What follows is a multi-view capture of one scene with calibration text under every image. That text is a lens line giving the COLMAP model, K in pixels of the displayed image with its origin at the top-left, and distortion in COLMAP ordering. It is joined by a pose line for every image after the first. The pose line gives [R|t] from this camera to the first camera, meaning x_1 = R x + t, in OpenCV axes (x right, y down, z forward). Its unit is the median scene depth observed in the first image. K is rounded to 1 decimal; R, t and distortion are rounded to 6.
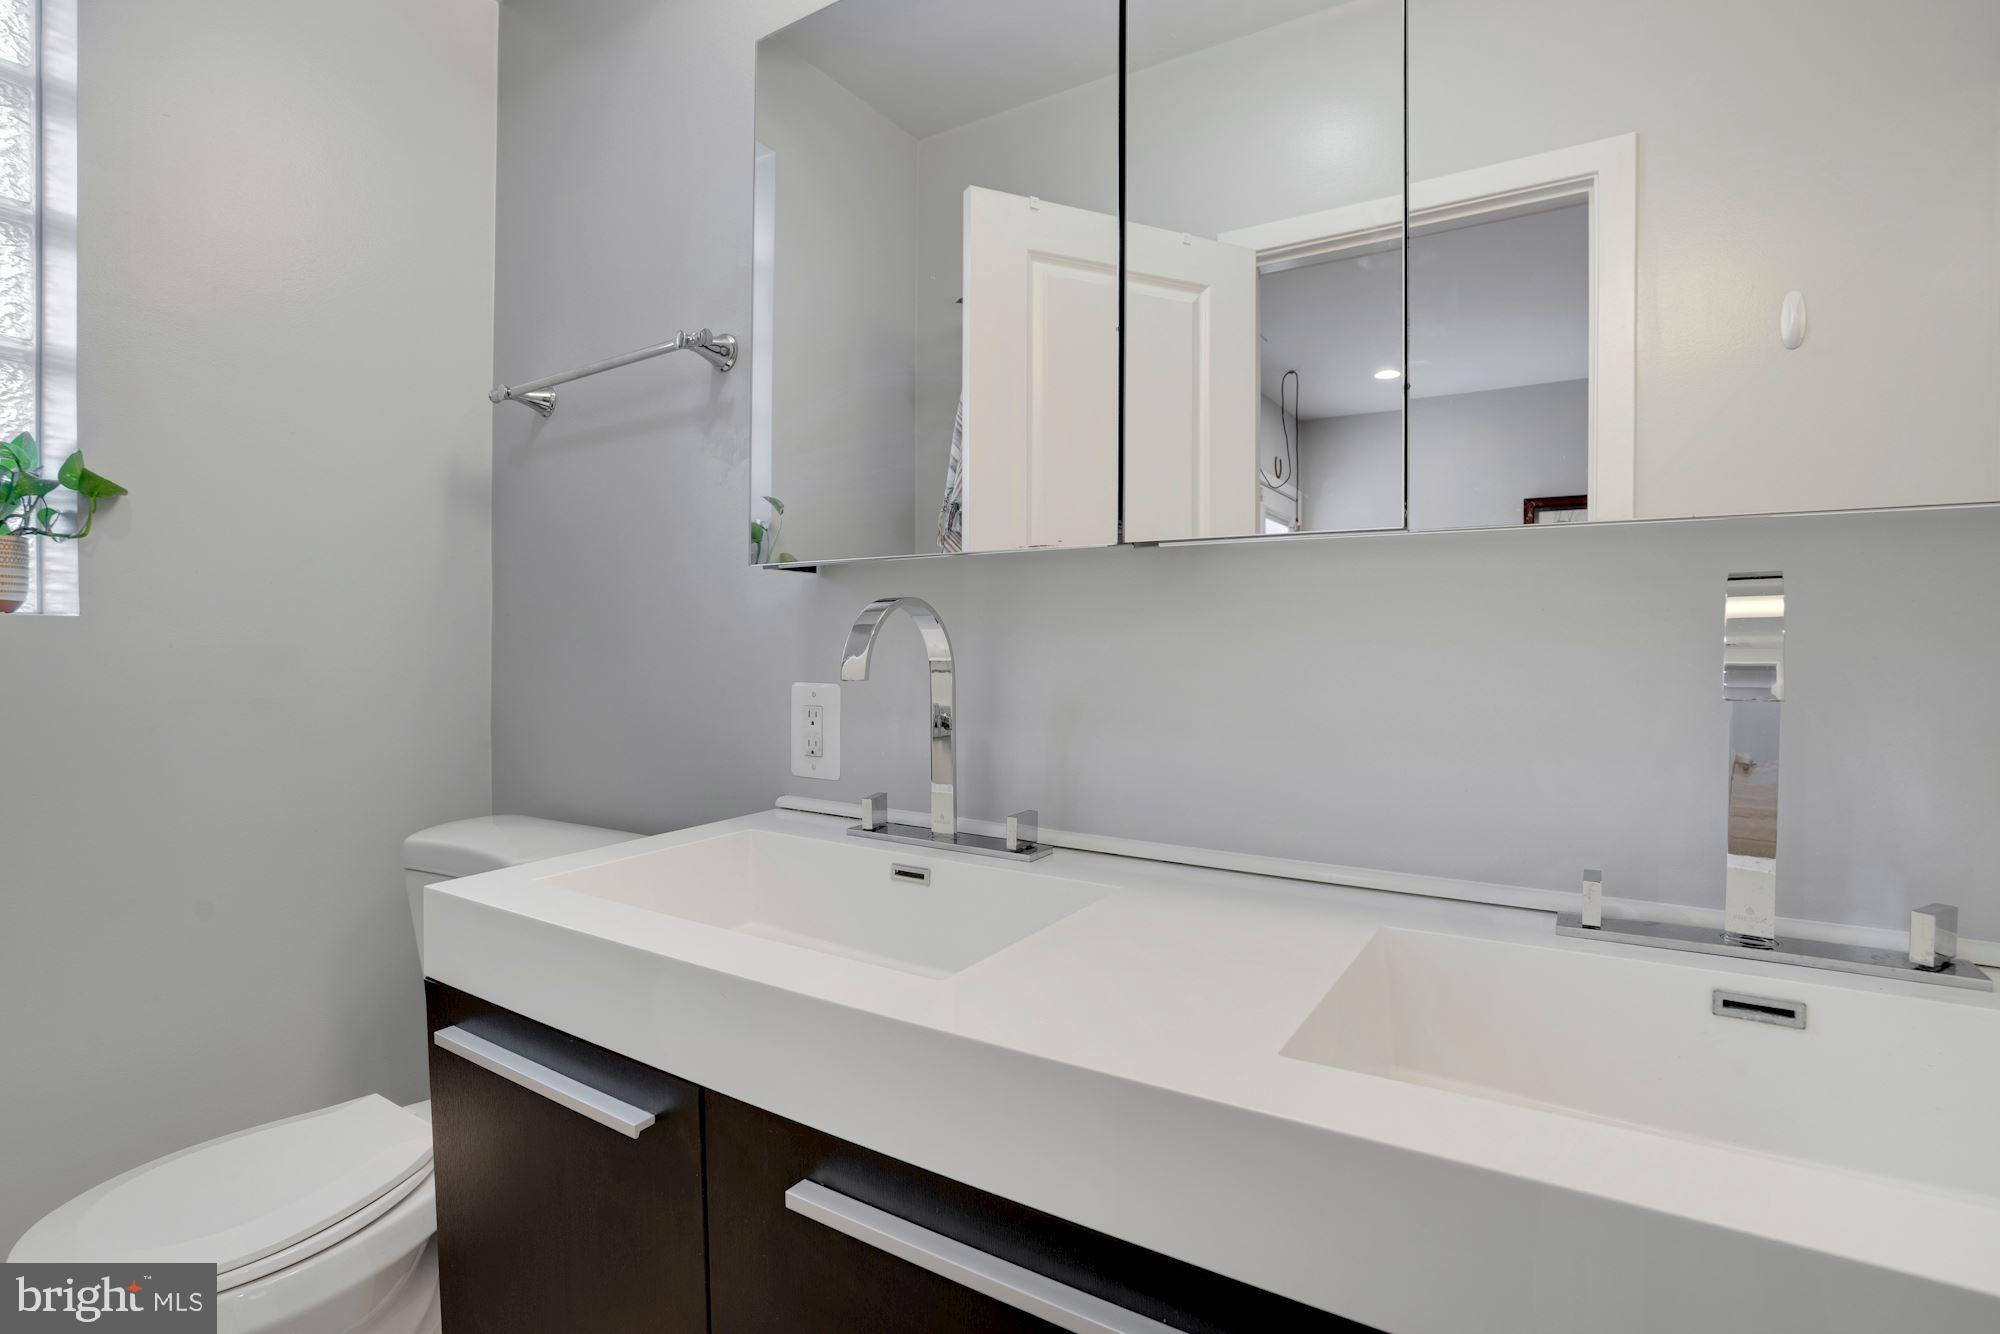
lens RADIAL K [[958.1, 0, 1008.1], [0, 958.1, 653.9], [0, 0, 1]] dist [-0.056927, 0.016663]
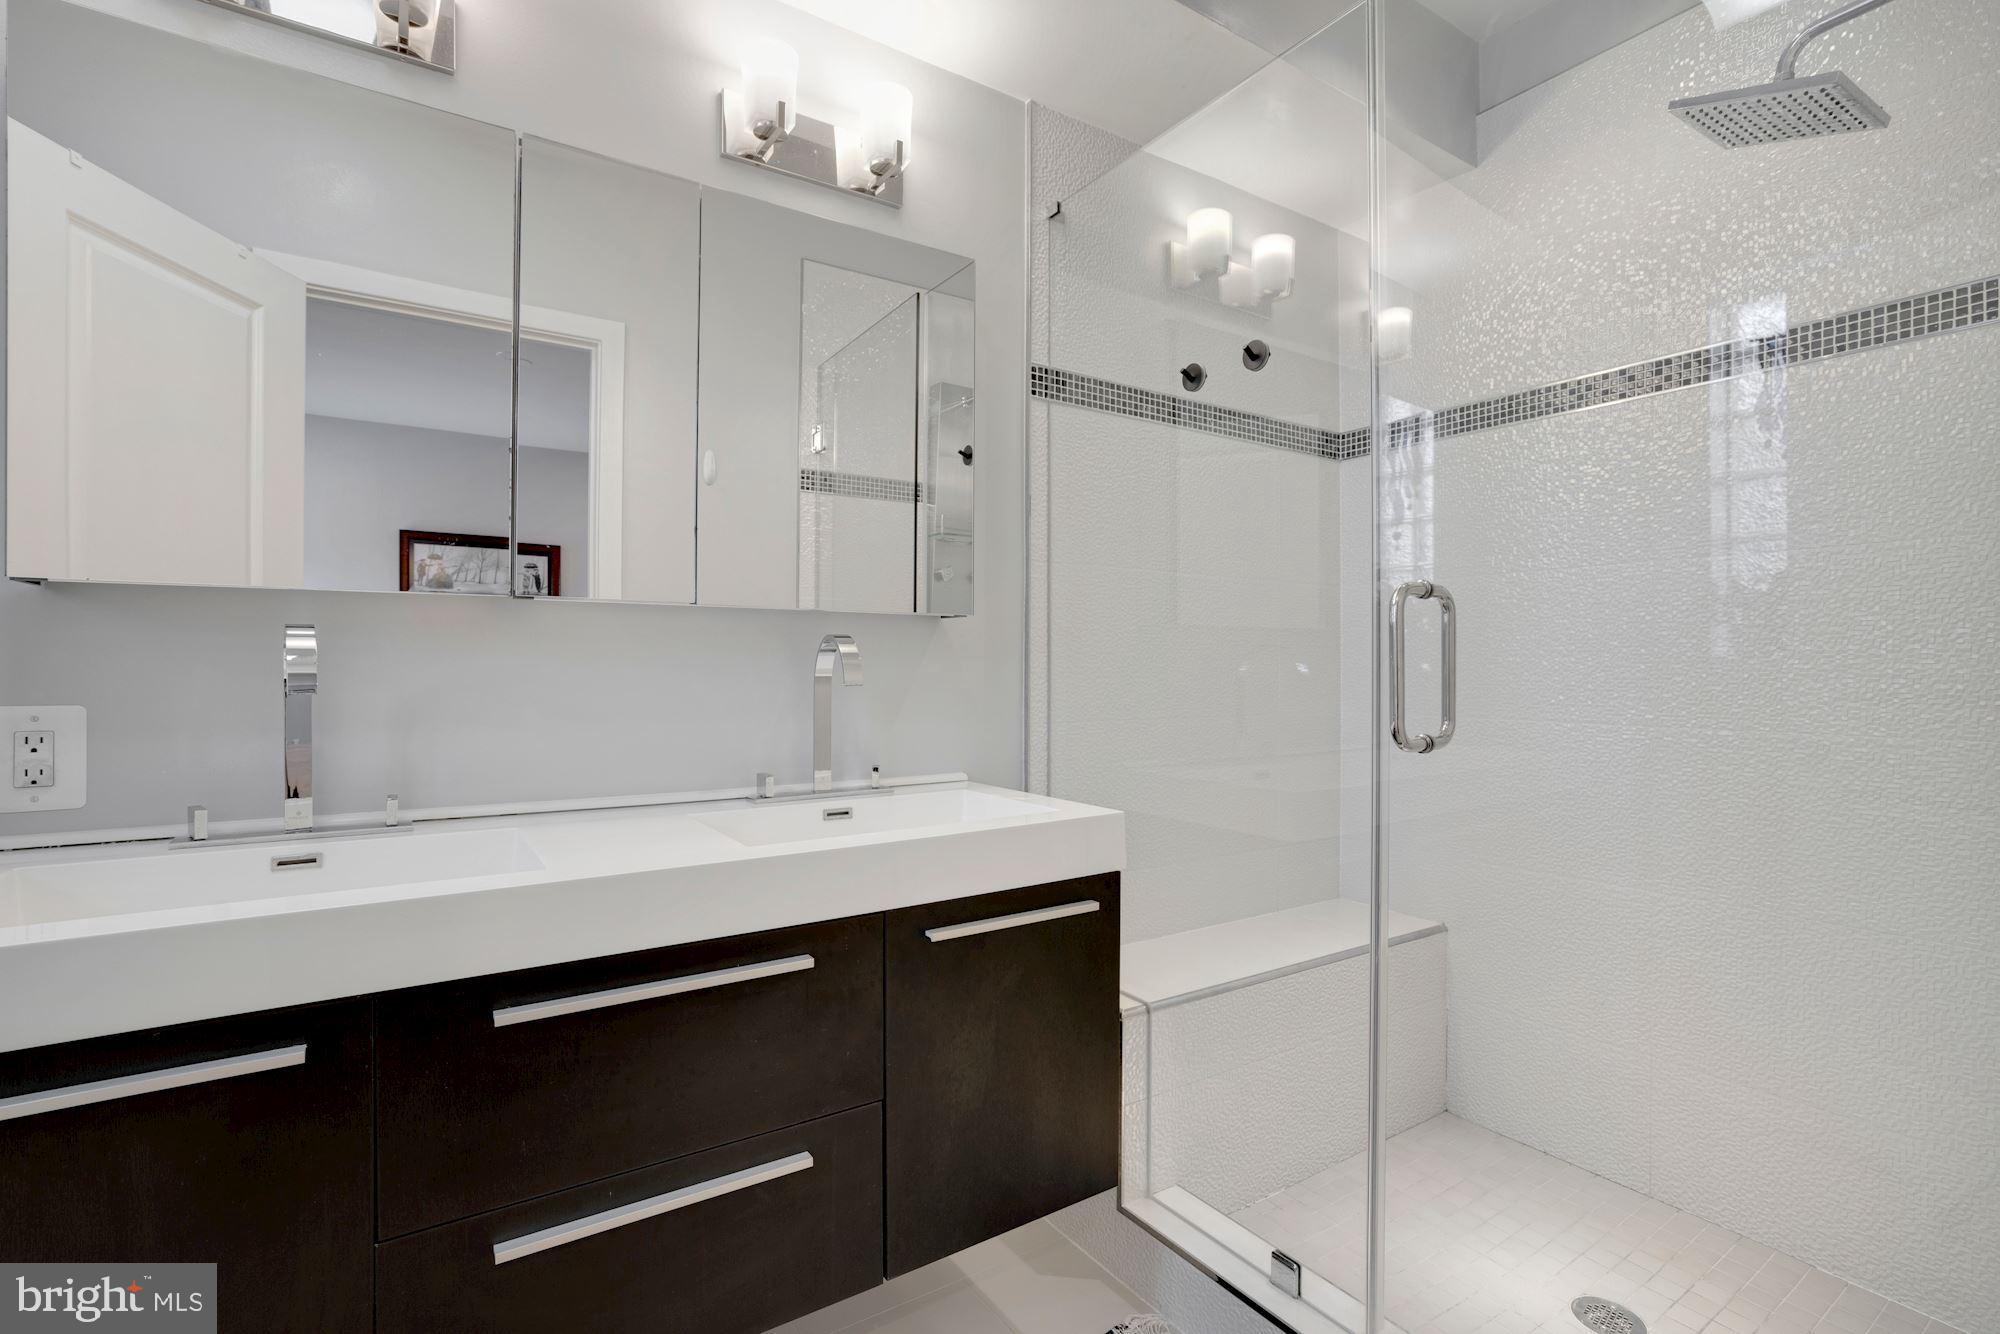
lens RADIAL K [[958.1, 0, 1008.1], [0, 958.1, 653.9], [0, 0, 1]] dist [-0.056927, 0.016663]
pose [[0.399109, 0.004771, 0.916891, -0.403825], [0.006884, 0.999943, -0.008199, -0.003772], [-0.916878, 0.009584, 0.399053, -0.127636]]
